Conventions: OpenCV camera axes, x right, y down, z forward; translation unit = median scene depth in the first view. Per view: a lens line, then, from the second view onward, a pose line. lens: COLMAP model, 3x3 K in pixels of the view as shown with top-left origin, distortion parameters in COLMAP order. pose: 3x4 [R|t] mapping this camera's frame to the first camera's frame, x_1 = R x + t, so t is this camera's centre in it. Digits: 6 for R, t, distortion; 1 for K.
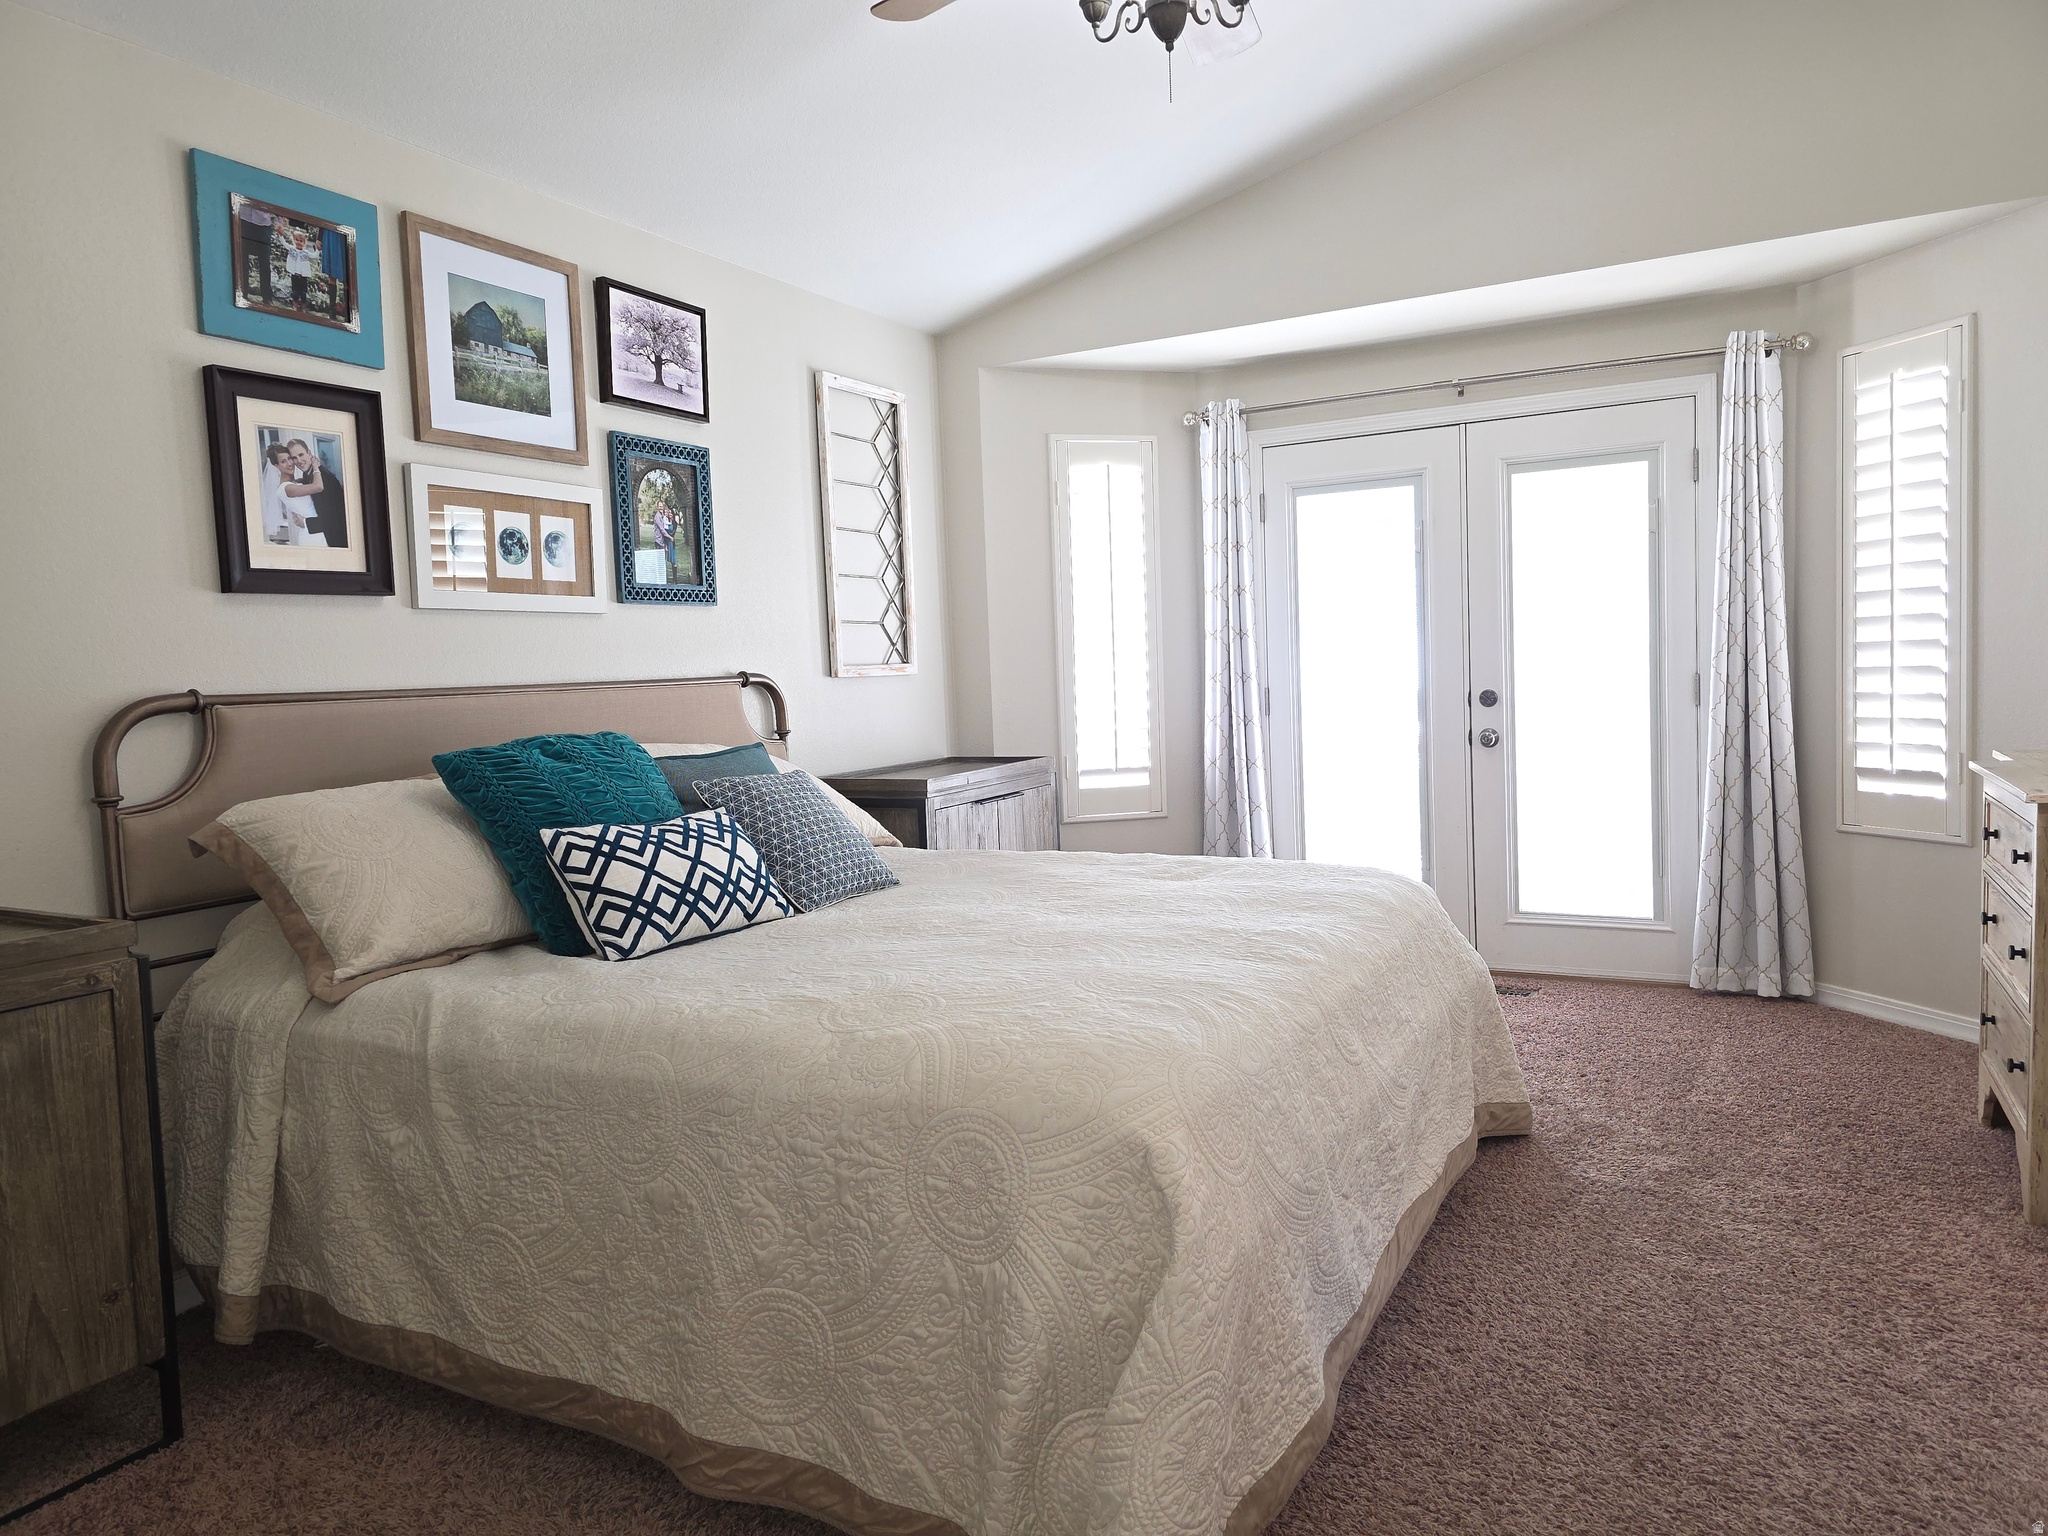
lens RADIAL K [[1369.2, 0, 1030.6], [0, 1369.2, 757.0], [0, 0, 1]] dist [0.062063, -0.056487]
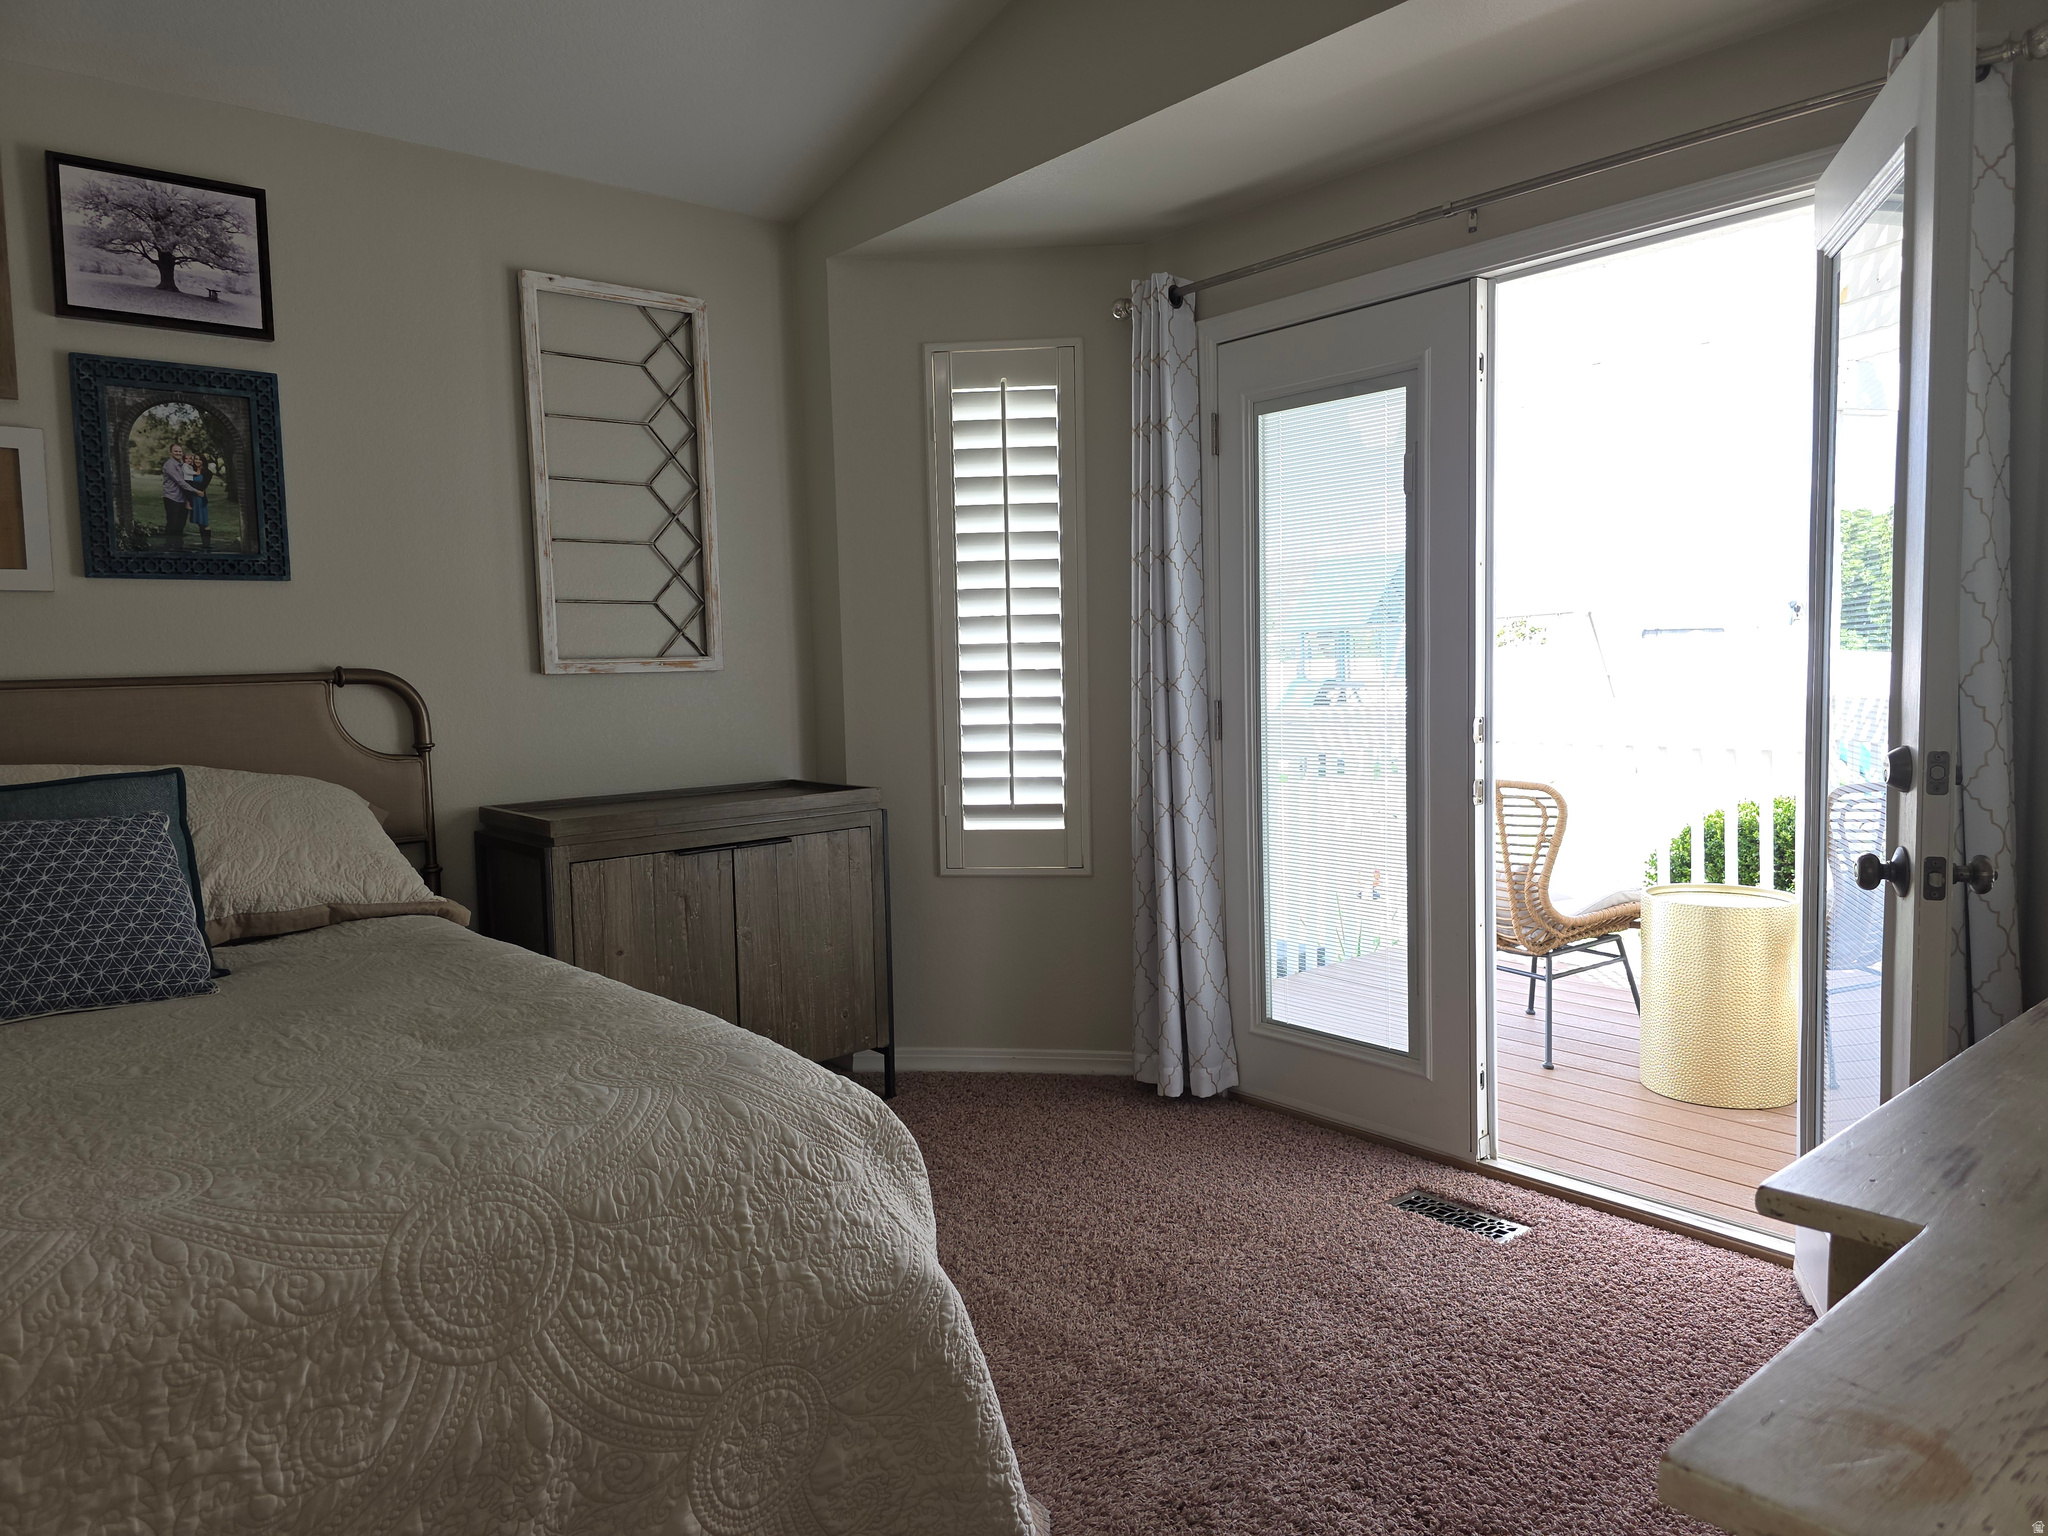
lens RADIAL K [[1369.2, 0, 1030.6], [0, 1369.2, 757.0], [0, 0, 1]] dist [0.062063, -0.056487]
pose [[0.926698, 0.043544, -0.373276, 0.445267], [-0.037229, 0.999016, 0.024115, -0.046076], [0.373958, -0.008451, 0.927407, 0.437491]]
